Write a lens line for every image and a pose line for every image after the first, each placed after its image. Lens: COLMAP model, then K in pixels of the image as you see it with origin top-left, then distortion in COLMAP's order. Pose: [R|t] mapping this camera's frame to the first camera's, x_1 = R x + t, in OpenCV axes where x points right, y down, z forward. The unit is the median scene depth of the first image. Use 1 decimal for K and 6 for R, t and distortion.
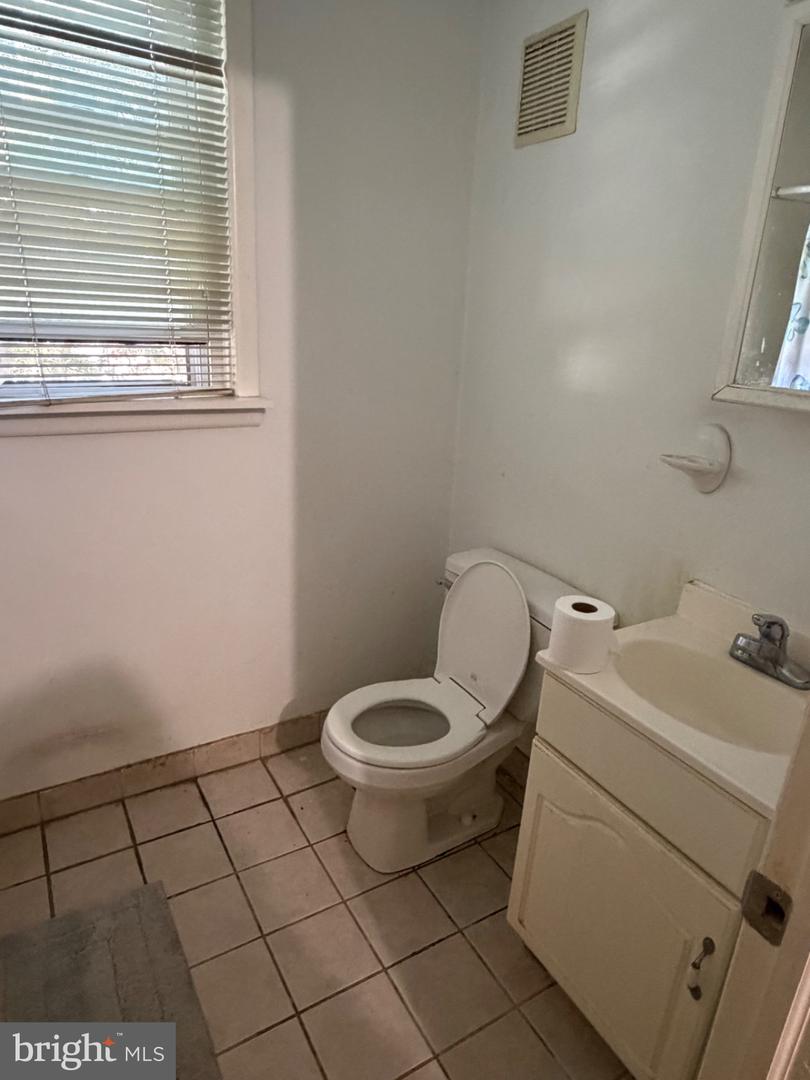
lens RADIAL K [[638.4, 0, 405.0], [0, 638.4, 540.0], [0, 0, 1]] dist [0.002360, -0.001644]
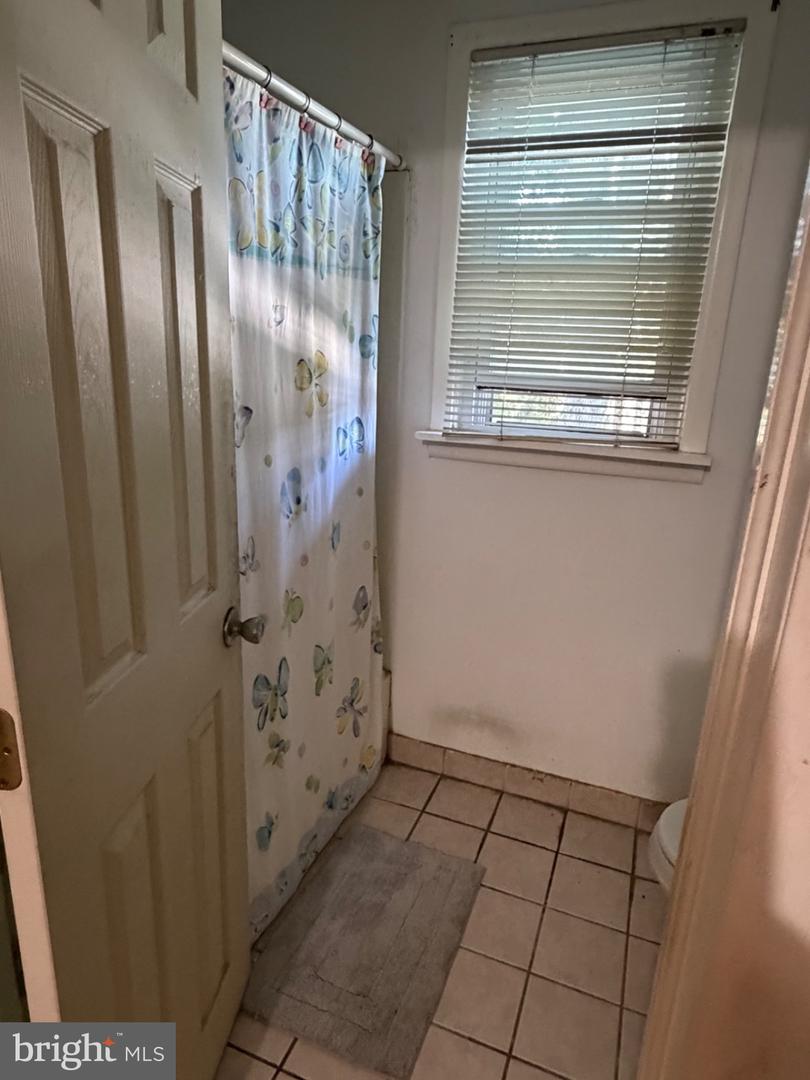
lens RADIAL K [[638.4, 0, 405.0], [0, 638.4, 540.0], [0, 0, 1]] dist [0.002360, -0.001644]
pose [[0.635051, 0.201930, -0.745610, 0.230923], [-0.266688, 0.963193, 0.033713, -0.013354], [0.724974, 0.177436, 0.665529, 0.062334]]
